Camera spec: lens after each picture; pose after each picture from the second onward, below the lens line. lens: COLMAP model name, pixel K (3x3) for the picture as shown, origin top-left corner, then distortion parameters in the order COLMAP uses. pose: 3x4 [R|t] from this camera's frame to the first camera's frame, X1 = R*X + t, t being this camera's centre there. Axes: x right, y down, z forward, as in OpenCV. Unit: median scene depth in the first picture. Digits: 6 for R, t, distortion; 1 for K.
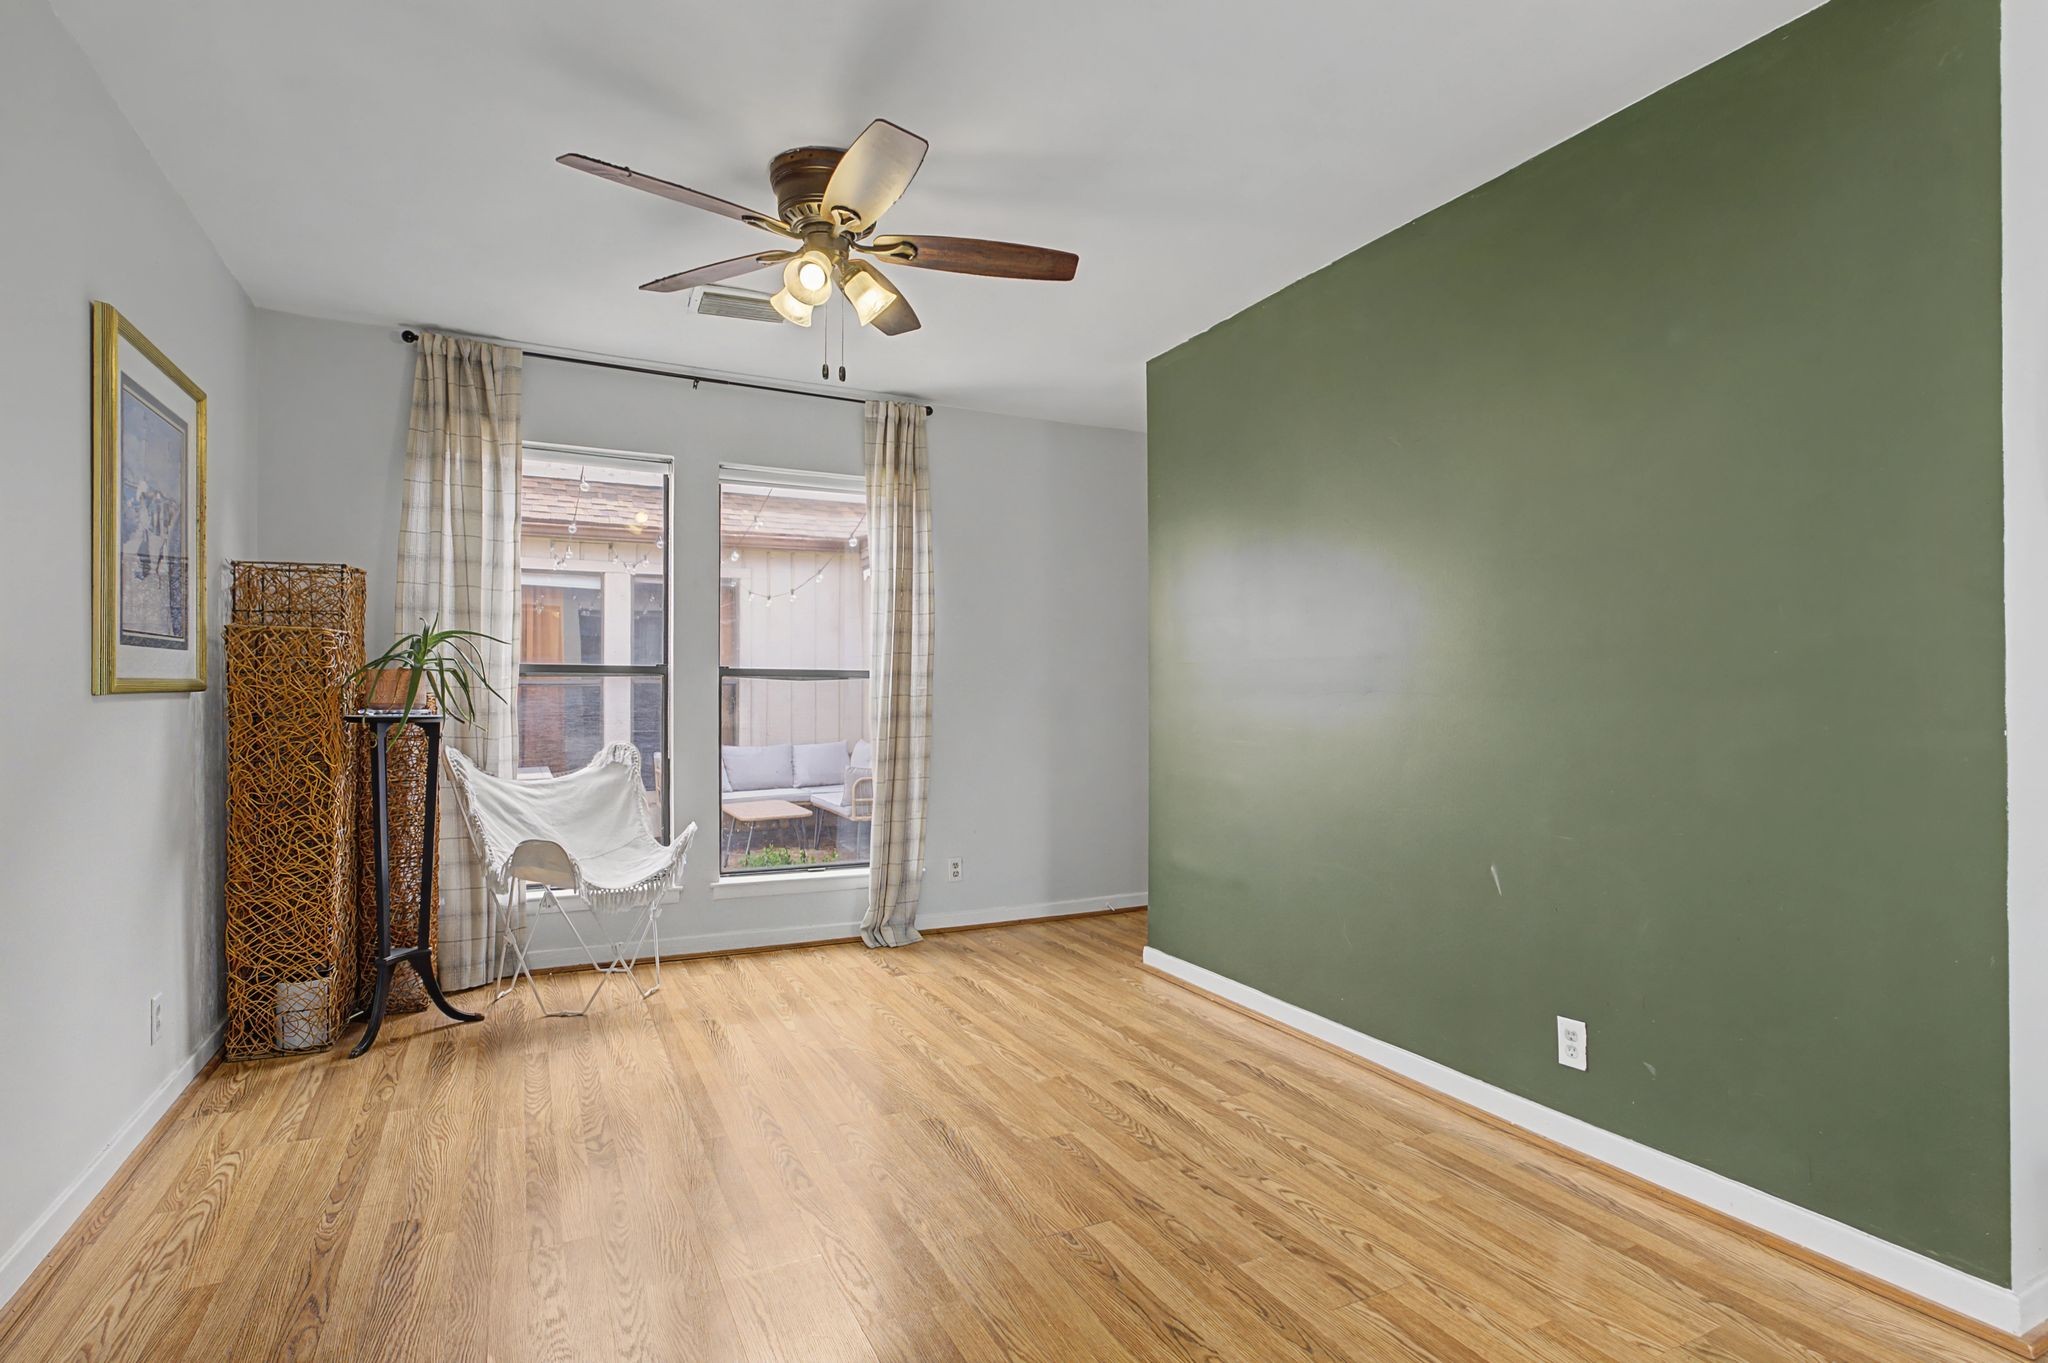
lens RADIAL K [[1036.5, 0, 1044.1], [0, 1036.5, 681.3], [0, 0, 1]] dist [-0.002113, 0.000003]
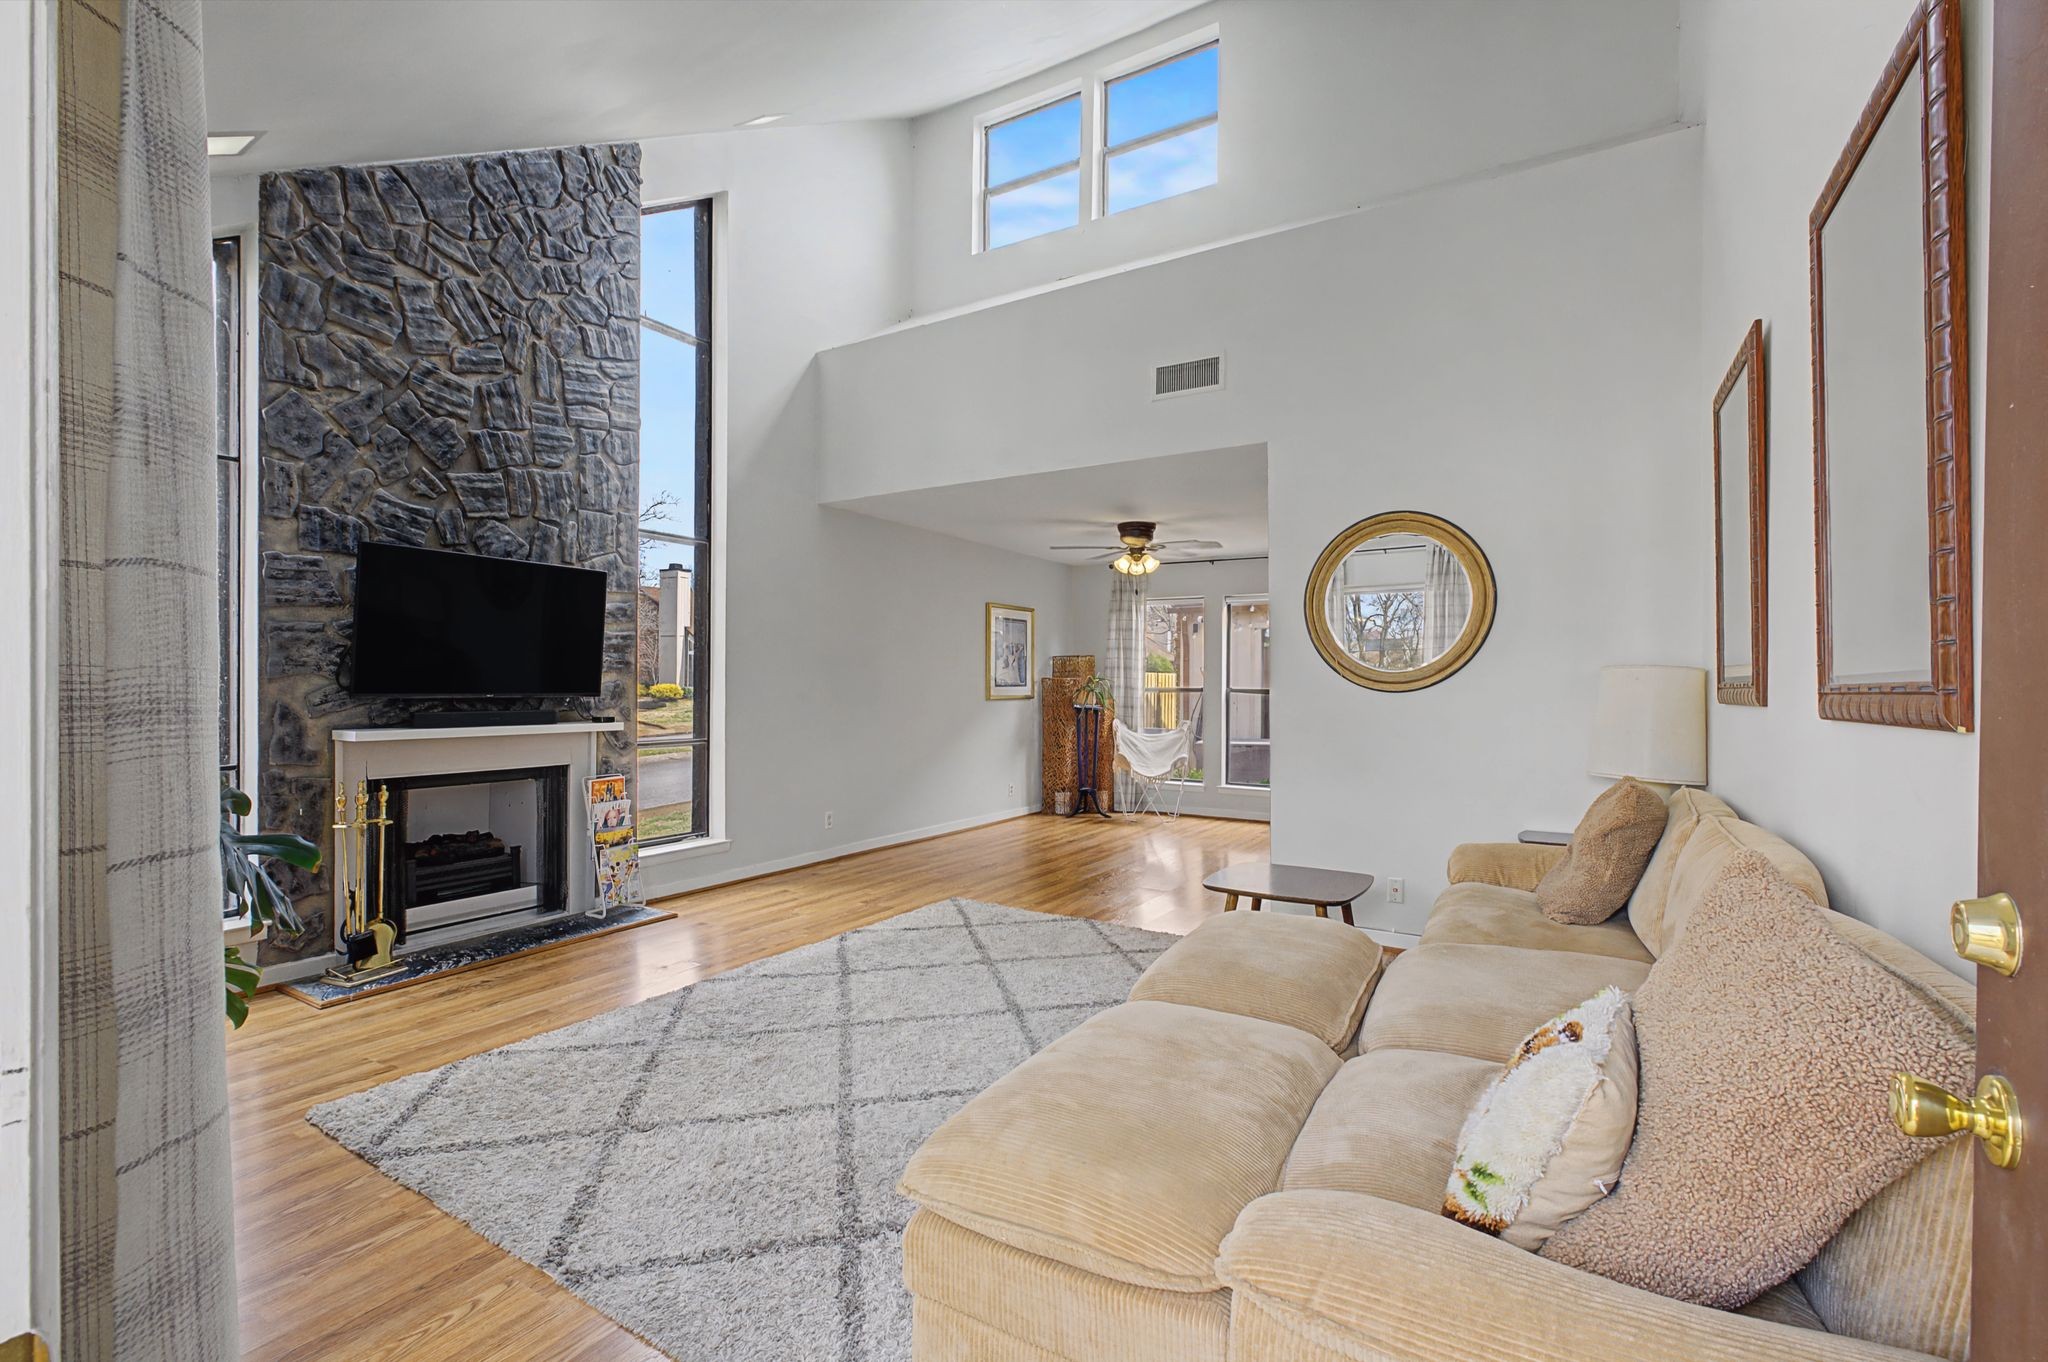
lens RADIAL K [[876.5, 0, 1024.0], [0, 876.5, 681.0], [0, 0, 1]] dist [-0.000887, -0.000020]
pose [[0.546215, -0.001273, -0.837644, 1.150712], [-0.001558, 0.999996, -0.002536, -0.028830], [0.837644, 0.002691, 0.546210, -0.423977]]
